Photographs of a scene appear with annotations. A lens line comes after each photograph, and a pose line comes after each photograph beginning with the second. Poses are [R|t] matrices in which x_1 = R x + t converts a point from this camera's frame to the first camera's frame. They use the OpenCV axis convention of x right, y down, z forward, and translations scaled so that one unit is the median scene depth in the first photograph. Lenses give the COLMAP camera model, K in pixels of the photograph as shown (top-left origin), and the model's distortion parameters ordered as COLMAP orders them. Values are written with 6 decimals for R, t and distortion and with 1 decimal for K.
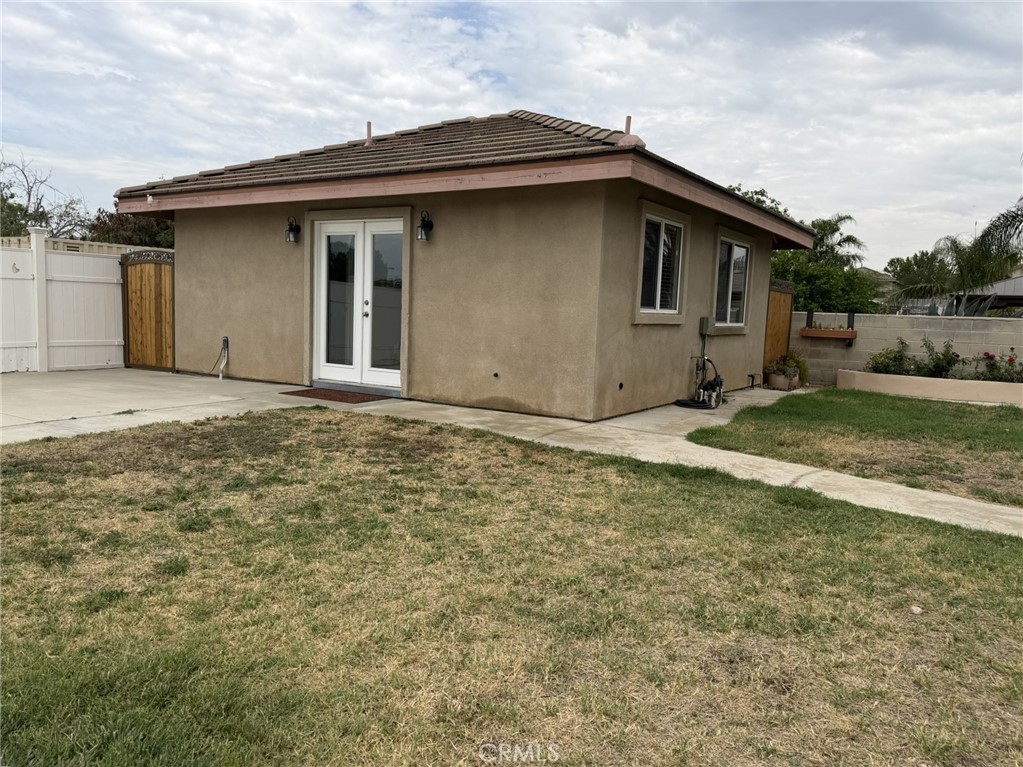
lens RADIAL K [[748.1, 0, 530.1], [0, 748.1, 391.6], [0, 0, 1]] dist [0.037364, -0.029230]
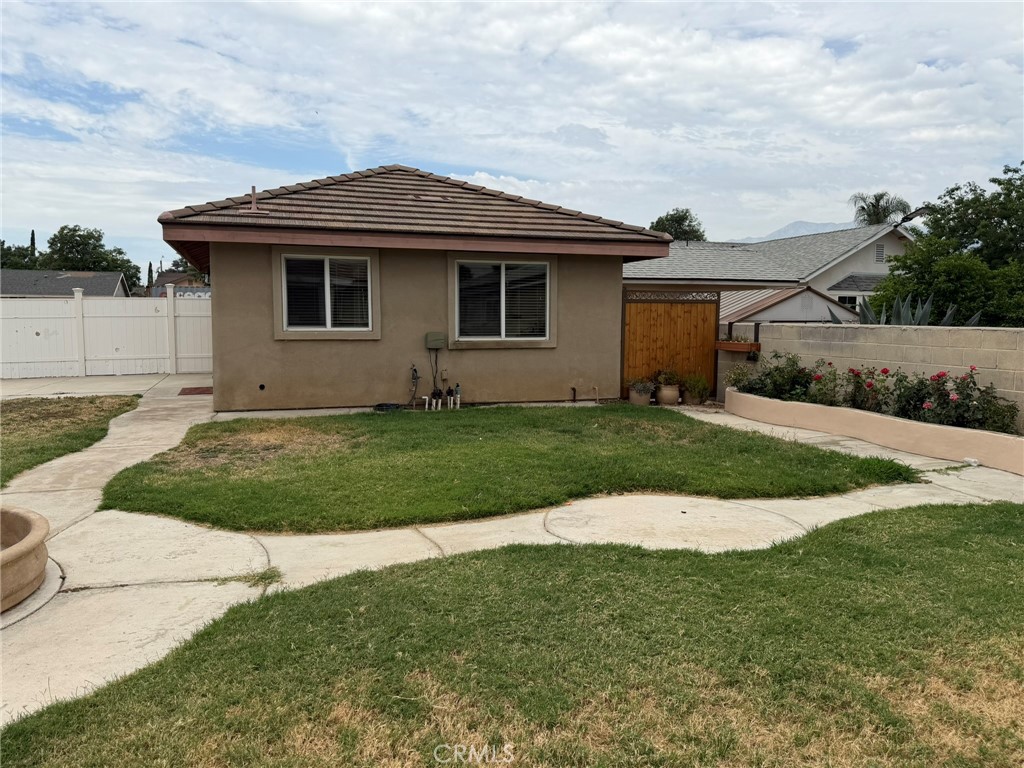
lens RADIAL K [[794.7, 0, 507.0], [0, 794.7, 383.6], [0, 0, 1]] dist [0.014651, 0.000065]
pose [[0.794247, 0.021094, -0.607229, 1.058358], [-0.042836, 0.998854, -0.021330, -0.001478], [0.606083, 0.042952, 0.794241, 0.117162]]
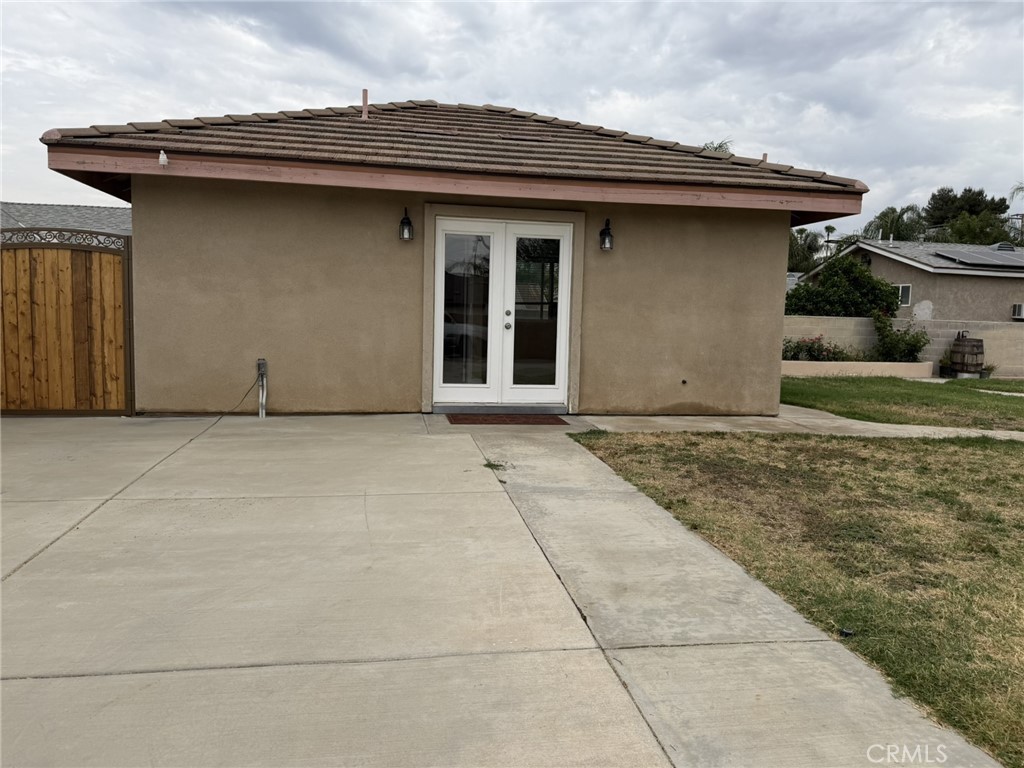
lens RADIAL K [[748.8, 0, 528.2], [0, 748.8, 397.6], [0, 0, 1]] dist [0.037364, -0.029230]
pose [[0.739287, -0.089509, 0.667415, -0.744417], [0.070875, 0.995964, 0.055063, -0.060295], [-0.669650, 0.006596, 0.742648, 0.297071]]
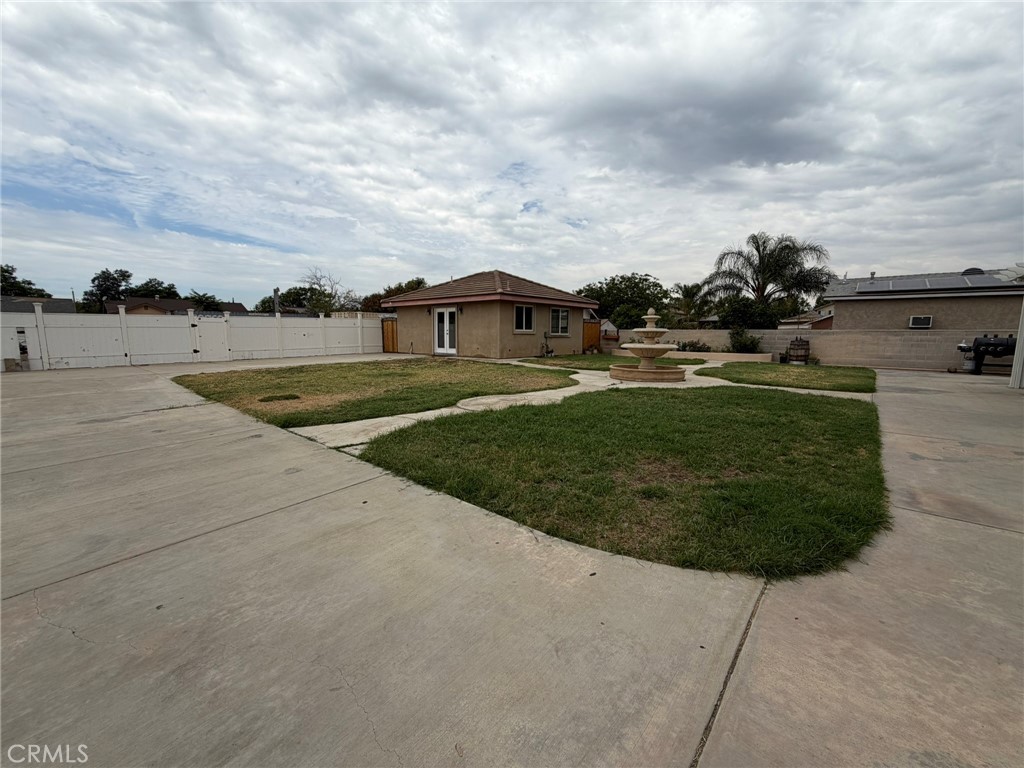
lens RADIAL K [[404.3, 0, 519.4], [0, 404.3, 384.6], [0, 0, 1]] dist [0.004640, 0.000373]
pose [[0.990146, -0.011709, -0.139547, 0.366966], [0.014111, 0.999769, 0.016233, 0.107318], [0.139325, -0.018043, 0.990082, -0.831409]]
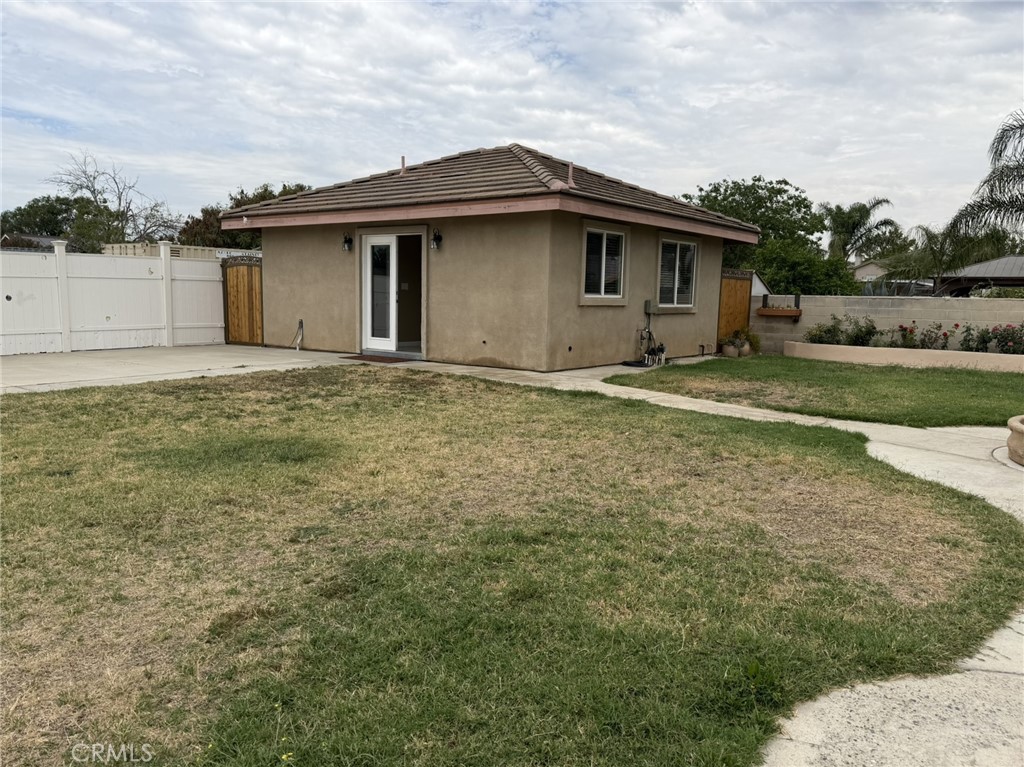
lens RADIAL K [[748.8, 0, 545.0], [0, 748.8, 386.3], [0, 0, 1]] dist [0.037364, -0.029230]
pose [[0.997804, -0.006695, -0.065895, 0.135341], [0.007458, 0.999908, 0.011342, 0.038842], [0.065813, -0.011809, 0.997762, -0.355366]]
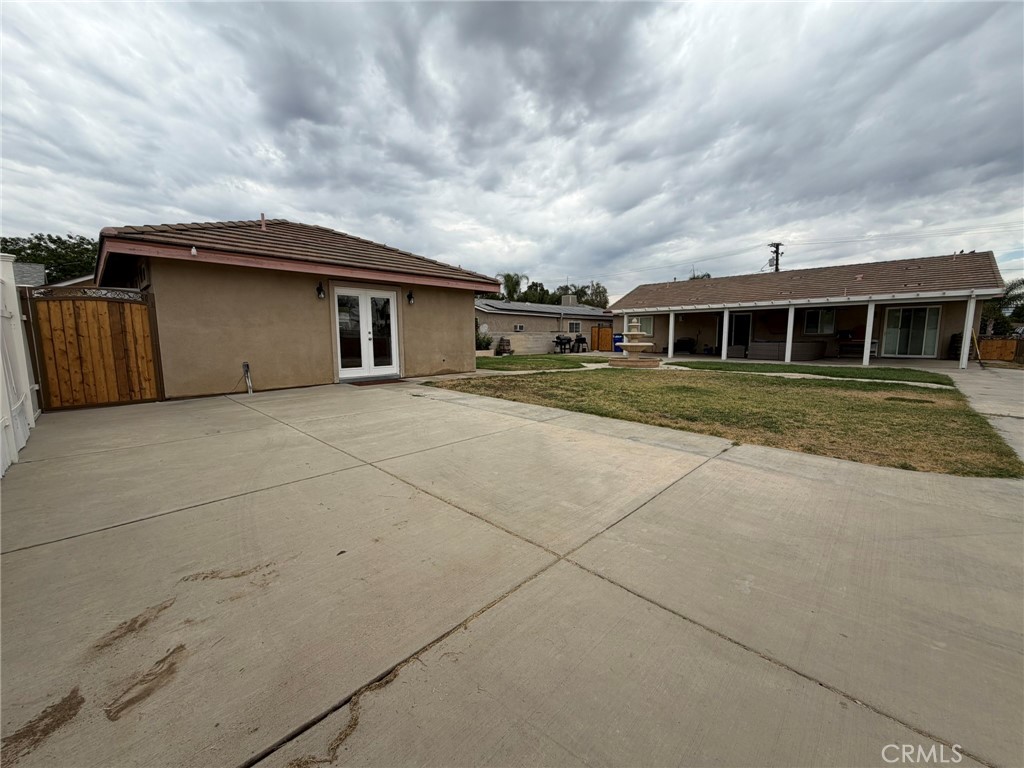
lens RADIAL K [[404.3, 0, 510.4], [0, 404.3, 387.4], [0, 0, 1]] dist [0.004640, 0.000373]
pose [[0.199160, -0.162393, 0.966418, -1.073457], [0.115649, 0.983178, 0.141376, -0.080242], [-0.973119, 0.083609, 0.214590, 0.409741]]
